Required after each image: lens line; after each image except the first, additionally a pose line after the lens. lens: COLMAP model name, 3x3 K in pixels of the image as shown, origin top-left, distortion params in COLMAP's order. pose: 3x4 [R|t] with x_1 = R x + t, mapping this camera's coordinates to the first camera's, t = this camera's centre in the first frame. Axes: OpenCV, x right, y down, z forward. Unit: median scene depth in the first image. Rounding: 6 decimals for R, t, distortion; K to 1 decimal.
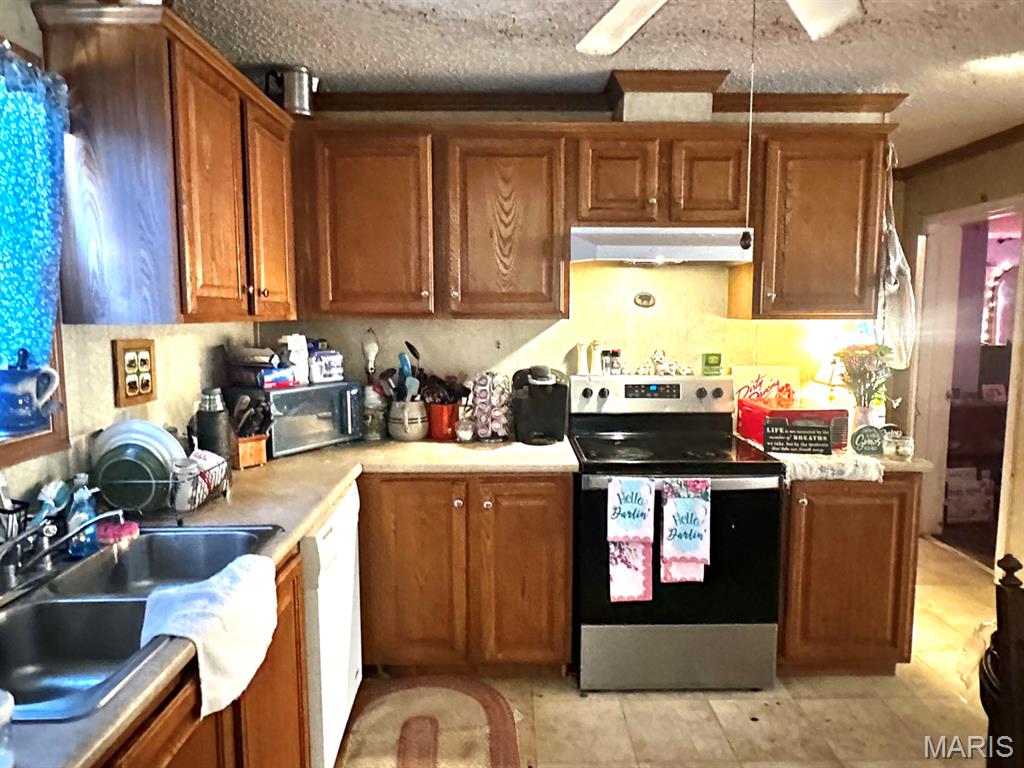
lens RADIAL K [[663.6, 0, 512.0], [0, 663.6, 384.0], [0, 0, 1]] dist [-0.001388, -0.000537]
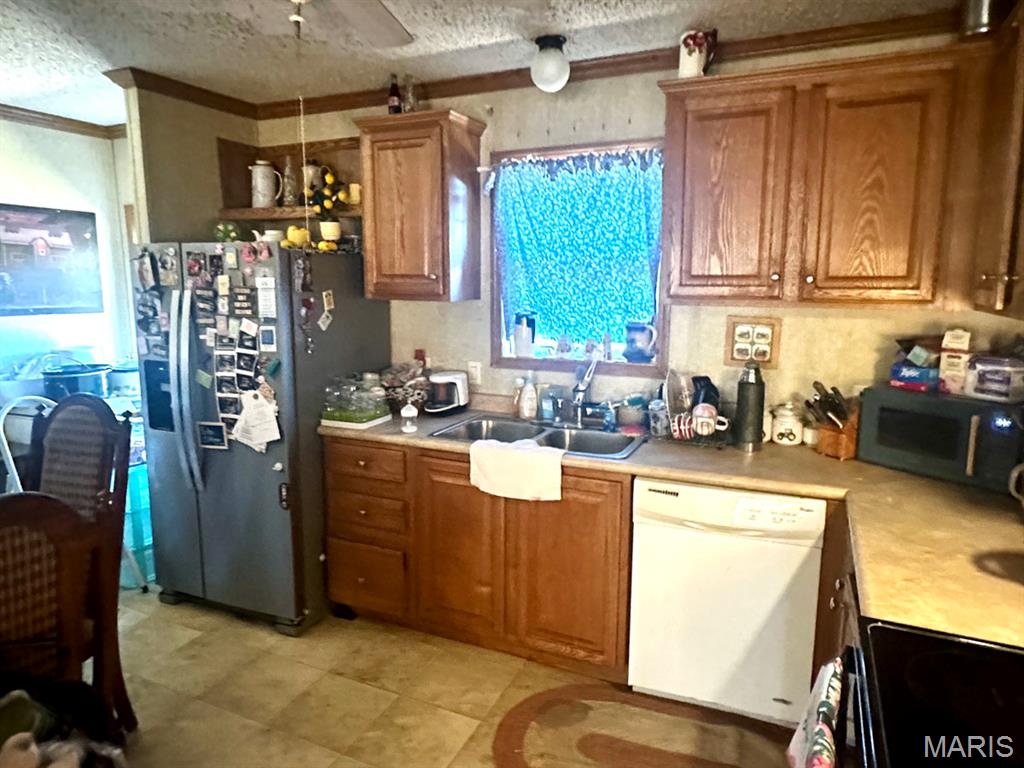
lens RADIAL K [[663.6, 0, 512.0], [0, 663.6, 384.0], [0, 0, 1]] dist [-0.001388, -0.000537]
pose [[-0.427224, 0.141671, -0.892978, 0.766602], [-0.105657, 0.973058, 0.204924, -0.150493], [0.897951, 0.181898, -0.400745, 1.100612]]
